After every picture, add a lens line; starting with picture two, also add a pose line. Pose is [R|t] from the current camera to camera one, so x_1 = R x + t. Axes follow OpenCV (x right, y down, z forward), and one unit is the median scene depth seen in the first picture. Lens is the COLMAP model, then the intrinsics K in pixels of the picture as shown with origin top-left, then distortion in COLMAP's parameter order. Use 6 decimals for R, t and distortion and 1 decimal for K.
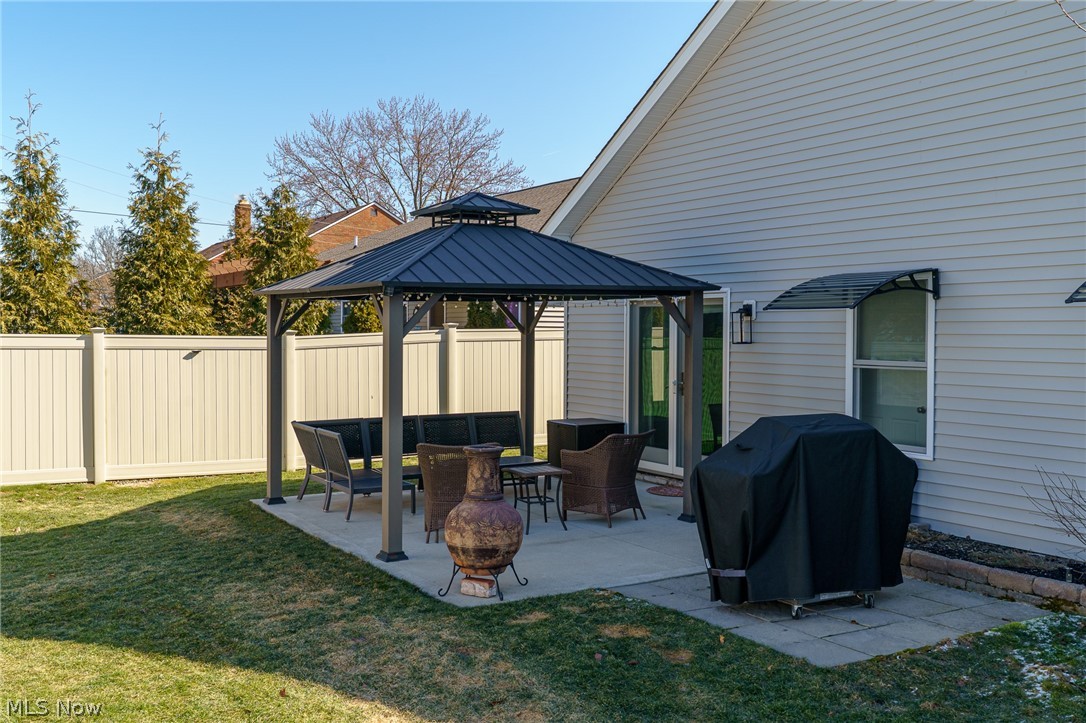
lens RADIAL K [[1070.9, 0, 531.7], [0, 1070.9, 340.6], [0, 0, 1]] dist [0.011921, 0.000000]
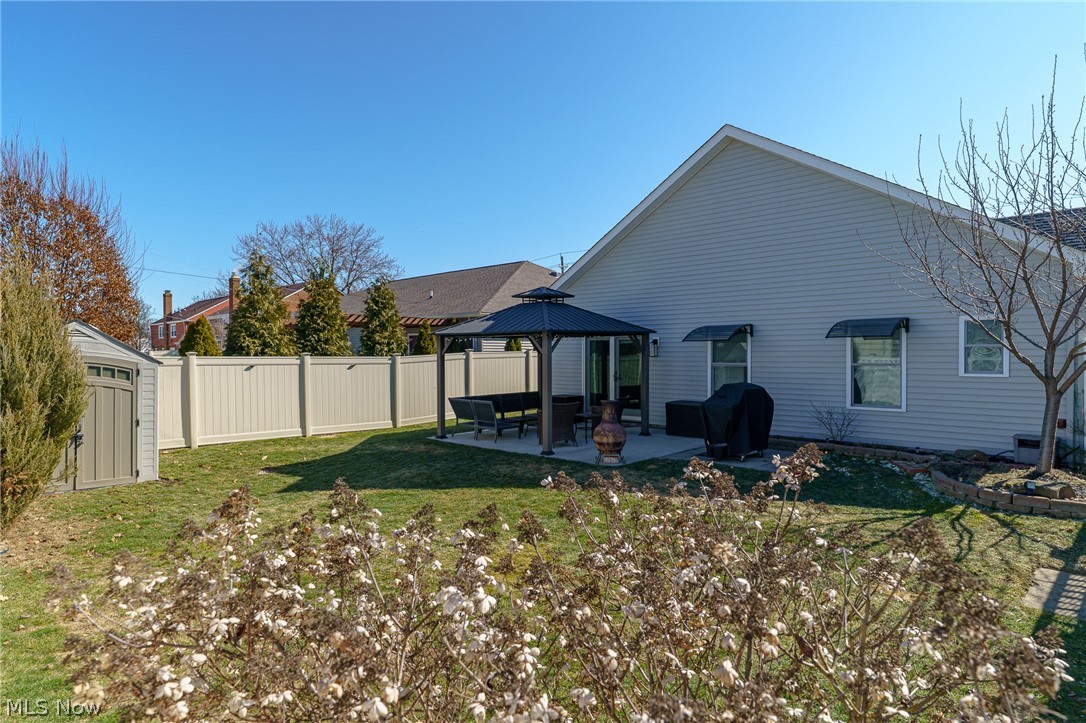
lens RADIAL K [[633.0, 0, 540.0], [0, 633.0, 362.5], [0, 0, 1]] dist [0.002004, 0.000595]
pose [[0.961860, -0.013717, 0.273197, -0.302301], [0.012579, 0.999903, 0.005917, 0.003257], [-0.273251, -0.002255, 0.961940, -0.156010]]
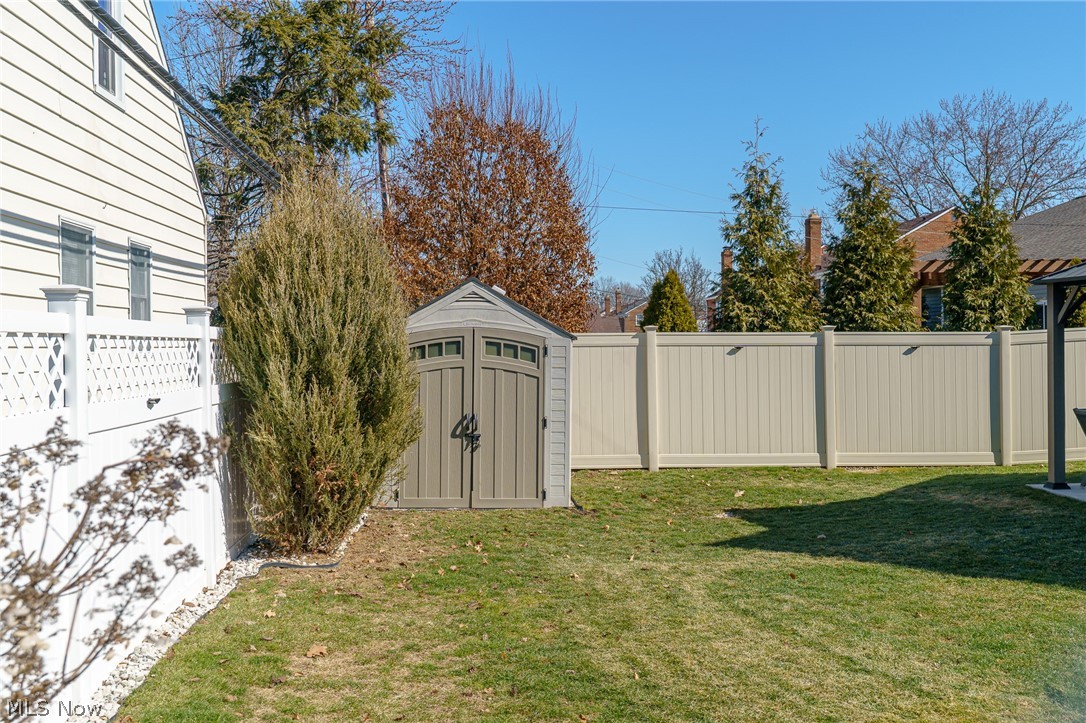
lens RADIAL K [[1070.9, 0, 512.5], [0, 1070.9, 359.9], [0, 0, 1]] dist [0.011921, 0.000000]
pose [[0.885797, -0.009273, -0.463979, -0.175934], [0.009593, 0.999953, -0.001671, 0.020603], [0.463973, -0.002971, 0.885844, -0.109700]]
